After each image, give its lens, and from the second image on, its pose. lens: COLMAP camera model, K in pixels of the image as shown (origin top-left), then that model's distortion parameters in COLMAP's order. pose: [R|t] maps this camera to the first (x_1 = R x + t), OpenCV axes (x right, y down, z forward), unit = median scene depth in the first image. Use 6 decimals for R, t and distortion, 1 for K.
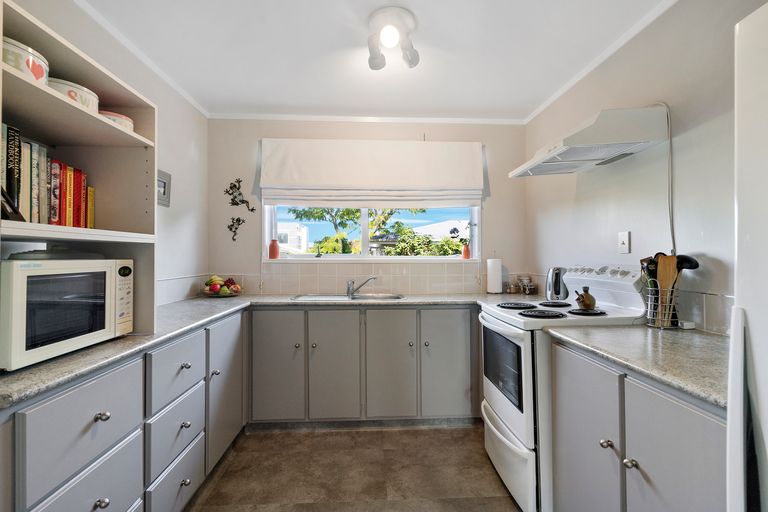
lens RADIAL K [[336.6, 0, 384.0], [0, 336.6, 256.0], [0, 0, 1]] dist [0.000389, 0.000088]
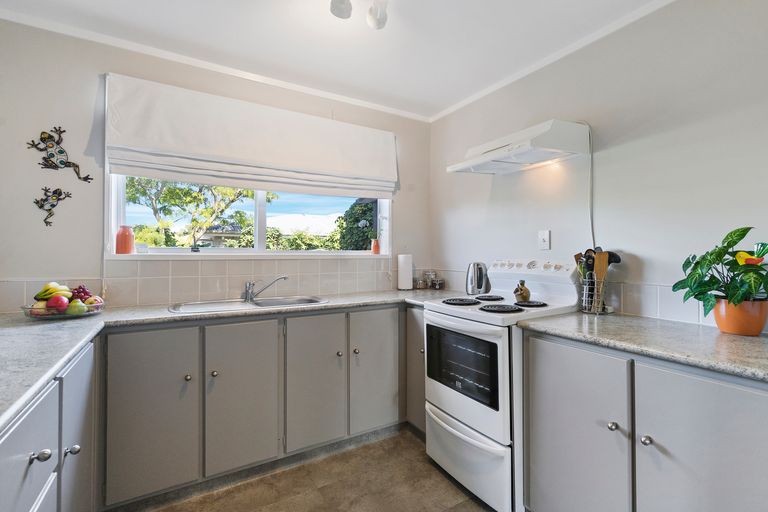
lens RADIAL K [[348.3, 0, 384.9], [0, 348.3, 249.1], [0, 0, 1]] dist [0.001079, 0.000022]
pose [[0.883215, 0.007661, 0.468905, -0.235978], [-0.005175, 0.999965, -0.006589, 0.000682], [-0.468939, 0.003393, 0.883224, 0.163386]]
